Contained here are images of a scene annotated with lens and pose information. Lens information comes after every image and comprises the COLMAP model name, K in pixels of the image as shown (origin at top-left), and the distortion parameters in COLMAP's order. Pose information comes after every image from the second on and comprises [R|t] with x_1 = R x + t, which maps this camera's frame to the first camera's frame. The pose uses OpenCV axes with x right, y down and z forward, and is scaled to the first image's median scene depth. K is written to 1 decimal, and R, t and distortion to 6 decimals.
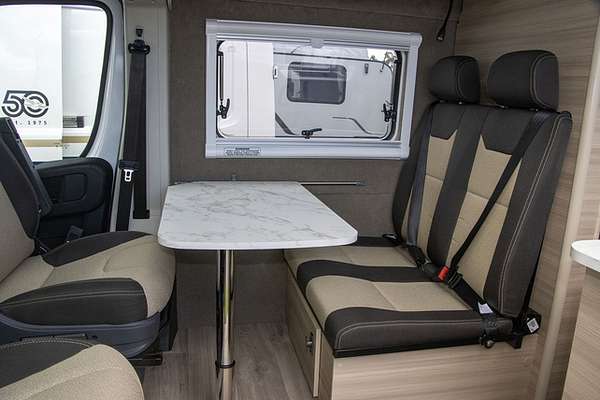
lens RADIAL K [[502.5, 0, 298.6], [0, 502.5, 210.0], [0, 0, 1]] dist [-0.171501, 0.138221]
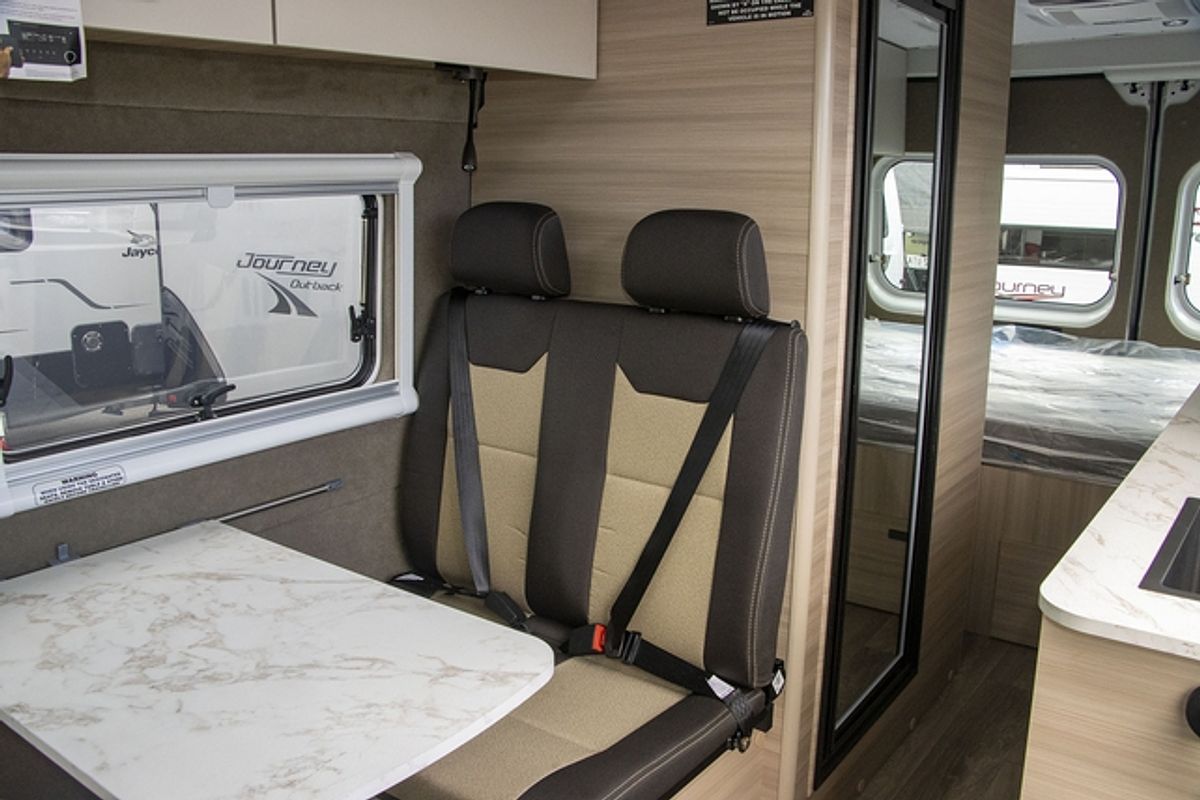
lens RADIAL K [[1005.1, 0, 597.2], [0, 1005.1, 420.0], [0, 0, 1]] dist [-0.171501, 0.138221]
pose [[0.755199, -0.196091, 0.625478, -0.357557], [0.180905, 0.979497, 0.088654, -0.213110], [-0.630038, 0.046201, 0.775189, 0.202635]]
